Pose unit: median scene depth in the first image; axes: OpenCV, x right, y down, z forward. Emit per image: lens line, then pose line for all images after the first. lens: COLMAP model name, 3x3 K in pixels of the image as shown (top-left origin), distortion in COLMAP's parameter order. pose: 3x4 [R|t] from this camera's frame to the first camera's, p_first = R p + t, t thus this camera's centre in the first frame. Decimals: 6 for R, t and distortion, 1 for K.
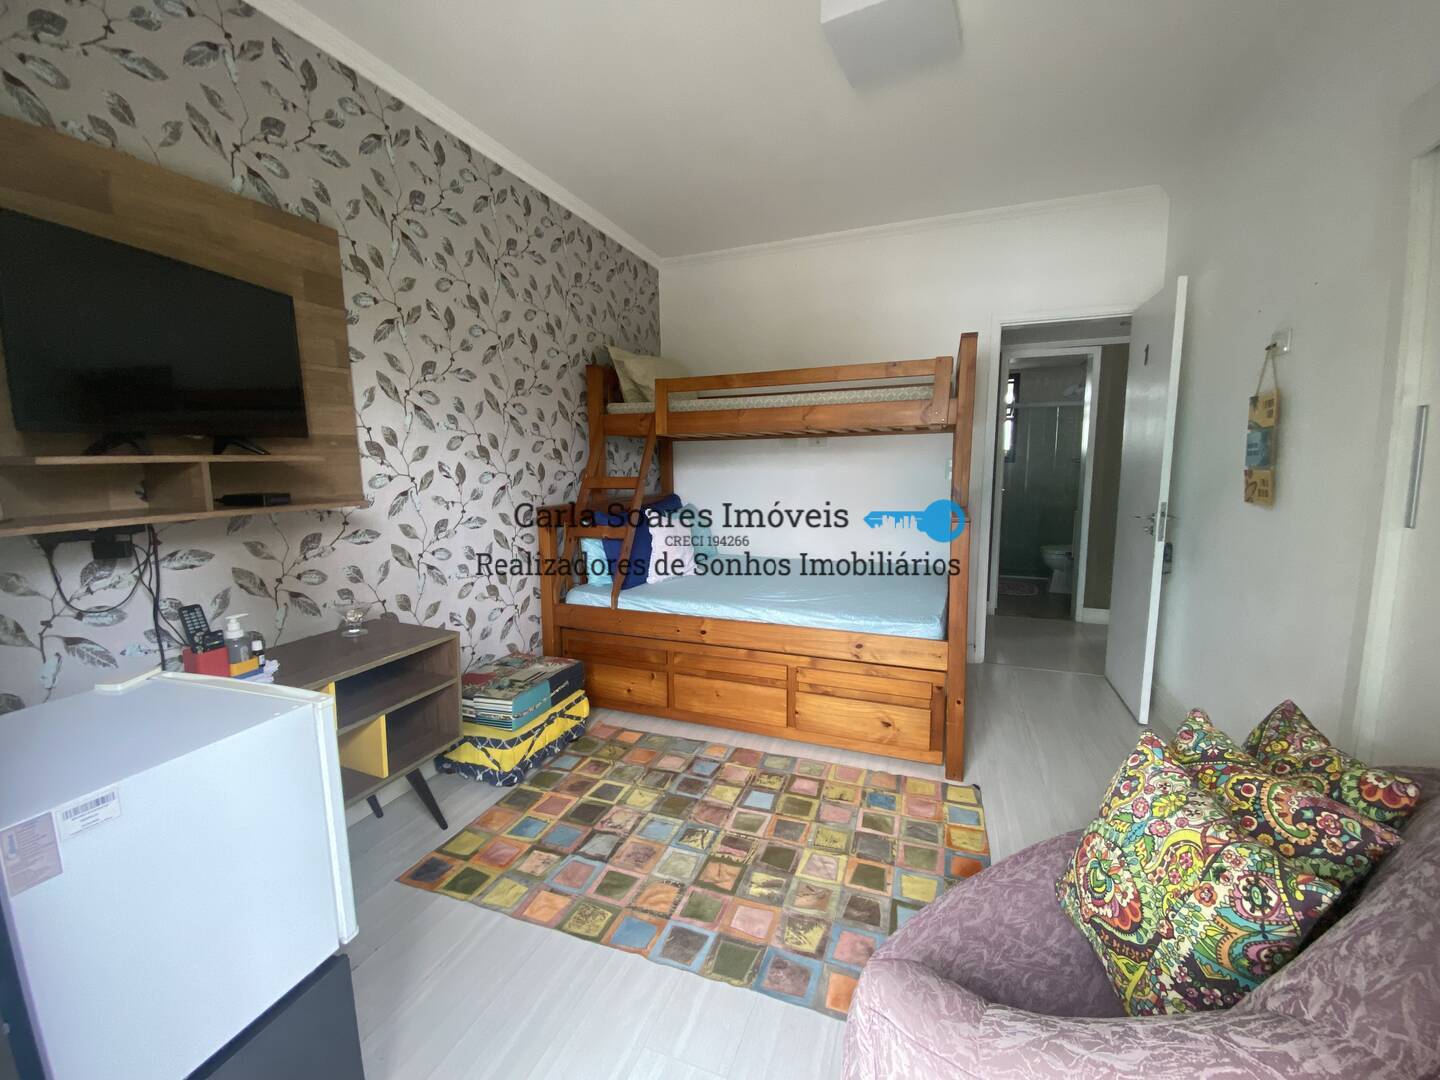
lens RADIAL K [[582.0, 0, 720.0], [0, 582.0, 540.0], [0, 0, 1]] dist [0.018390, -0.019530]
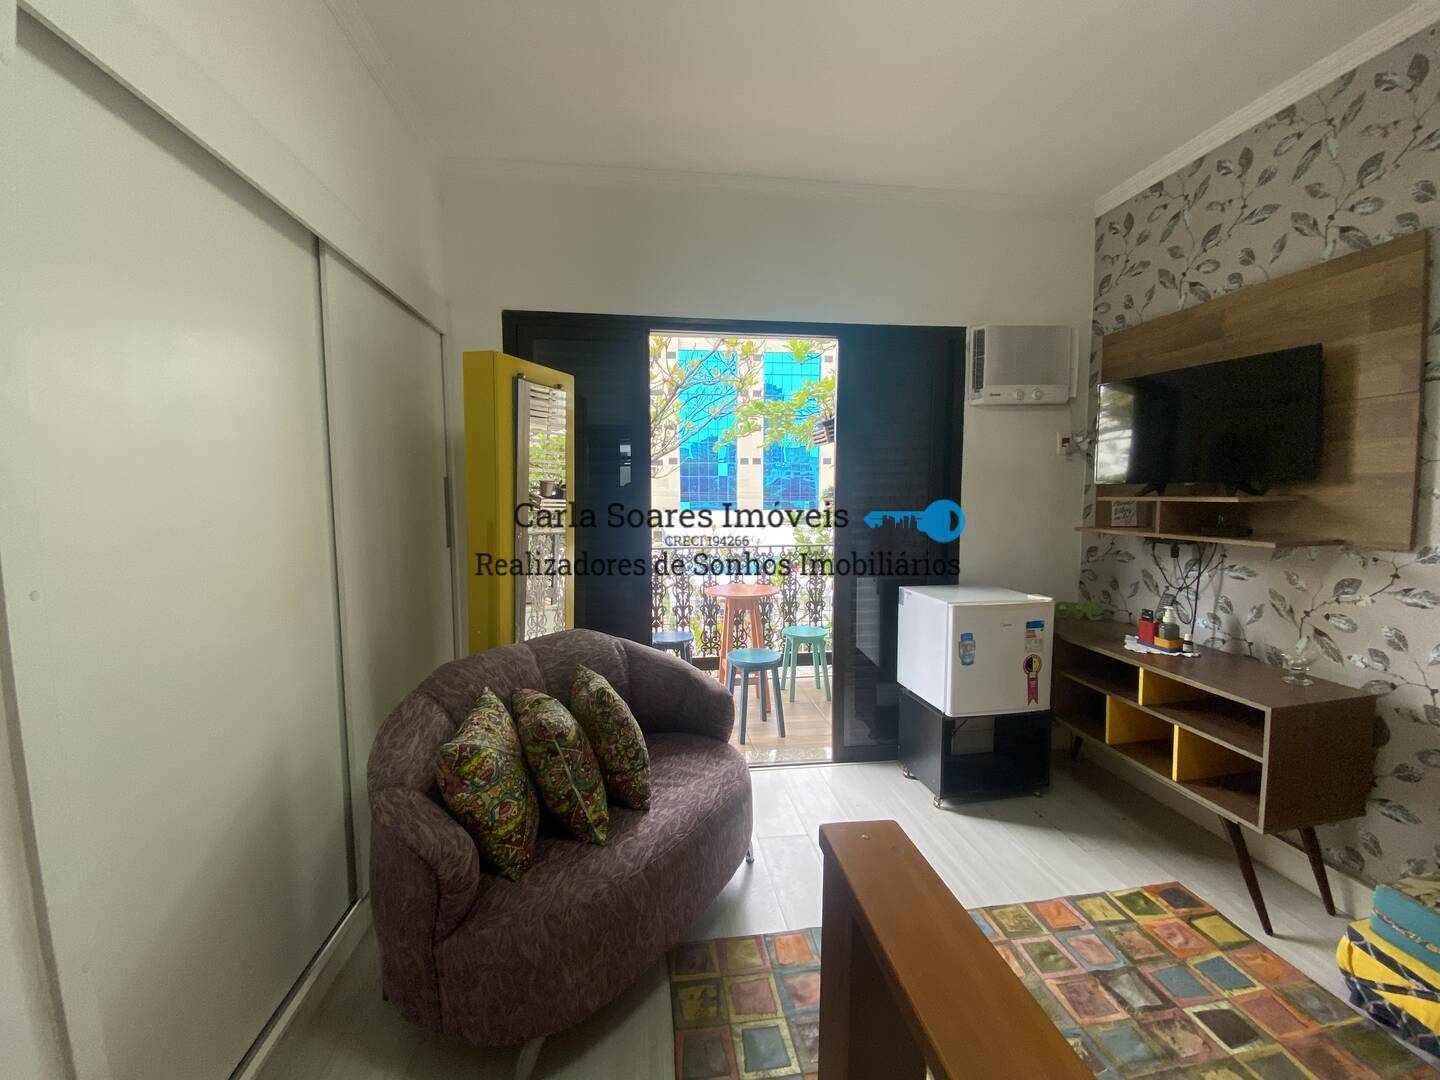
lens RADIAL K [[582.0, 0, 720.0], [0, 582.0, 540.0], [0, 0, 1]] dist [0.018390, -0.019530]
pose [[-0.875459, 0.048044, -0.480899, 0.640950], [-0.058576, 0.977163, 0.204260, -0.202330], [0.479730, 0.206991, -0.852651, 1.295821]]
